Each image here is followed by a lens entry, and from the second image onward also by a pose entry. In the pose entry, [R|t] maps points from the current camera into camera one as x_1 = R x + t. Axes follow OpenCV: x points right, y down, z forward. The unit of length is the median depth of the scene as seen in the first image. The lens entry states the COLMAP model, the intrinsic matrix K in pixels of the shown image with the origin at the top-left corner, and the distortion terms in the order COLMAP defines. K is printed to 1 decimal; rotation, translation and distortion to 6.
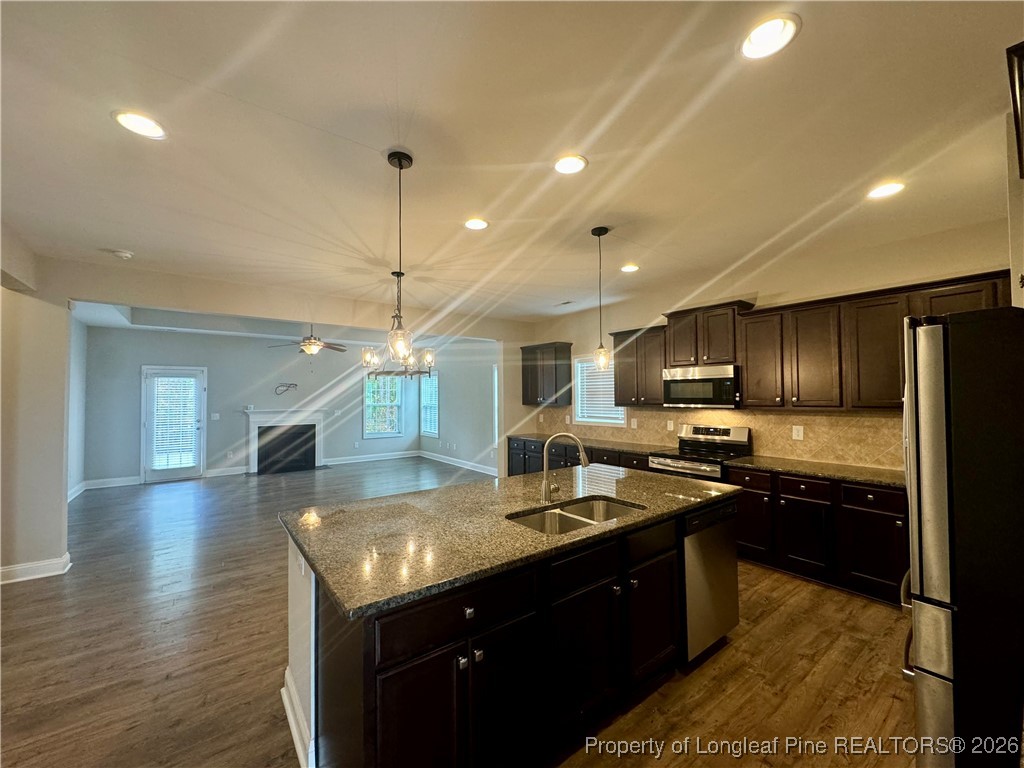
lens RADIAL K [[408.5, 0, 512.0], [0, 408.5, 387.3], [0, 0, 1]] dist [-0.010364, -0.000132]
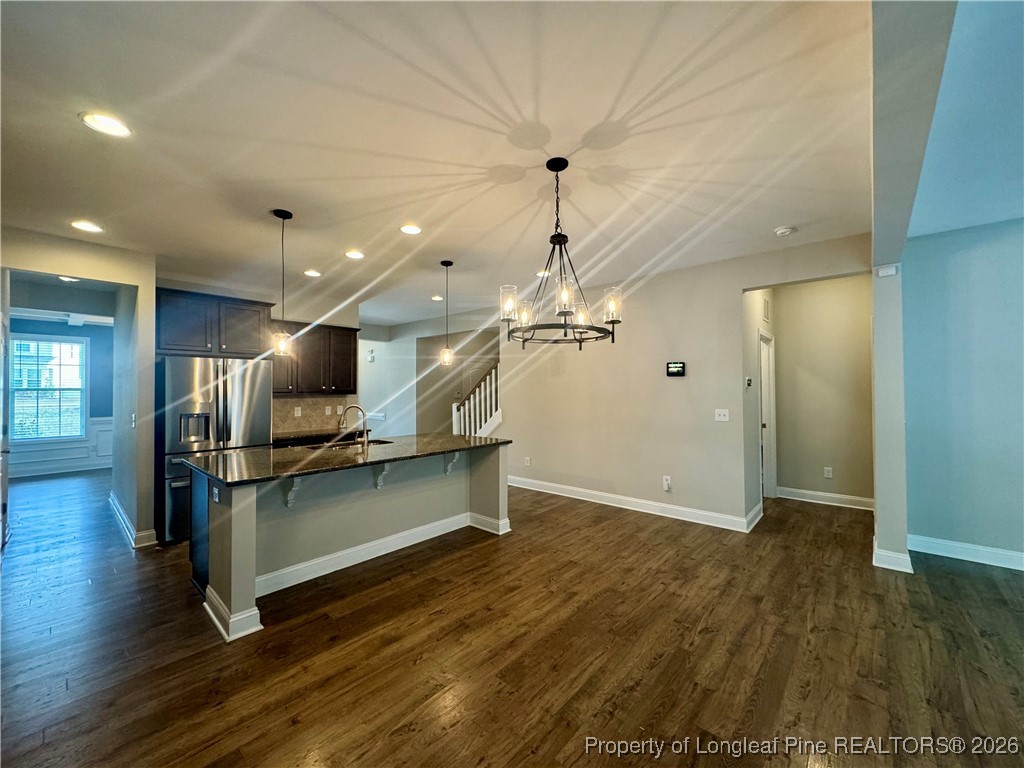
lens RADIAL K [[408.5, 0, 511.8], [0, 408.5, 384.1], [0, 0, 1]] dist [-0.010364, -0.000132]
pose [[-0.981349, 0.014964, -0.191650, -0.134528], [0.021657, 0.999225, -0.032879, 0.065040], [0.191009, -0.036416, -0.980913, 2.054618]]
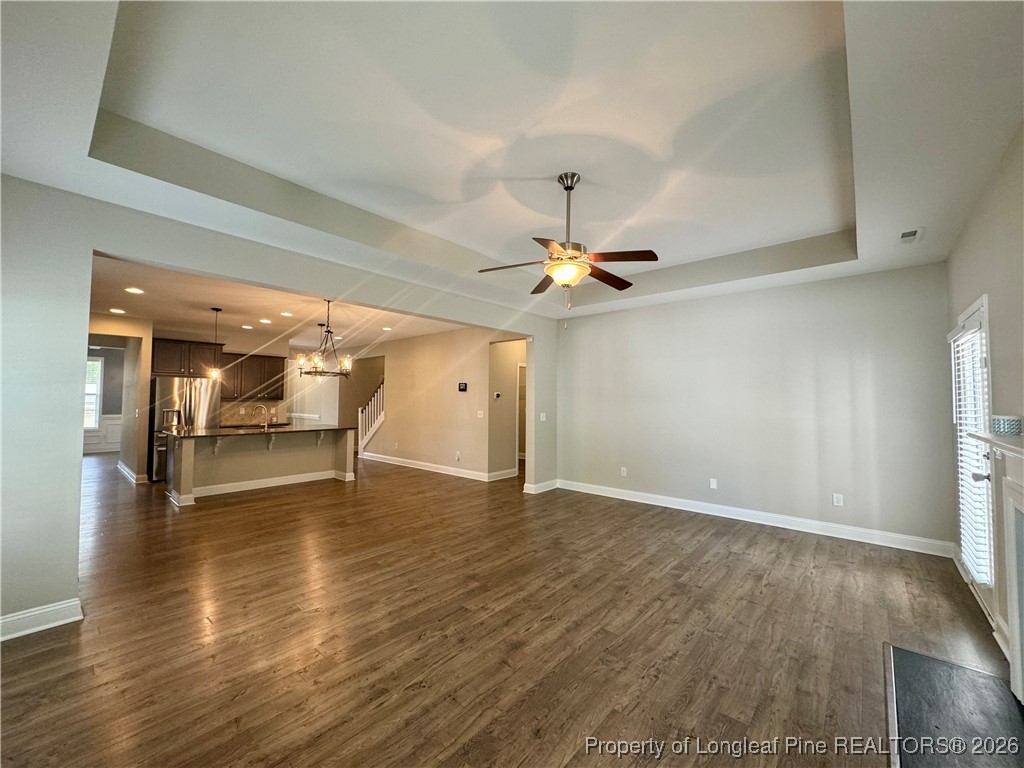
lens RADIAL K [[408.5, 0, 513.0], [0, 408.5, 384.1], [0, 0, 1]] dist [-0.010364, -0.000132]
pose [[-0.979542, -0.002635, -0.201222, -0.837732], [0.009633, 0.998154, -0.059963, 0.111492], [0.201008, -0.060675, -0.977709, 3.265044]]
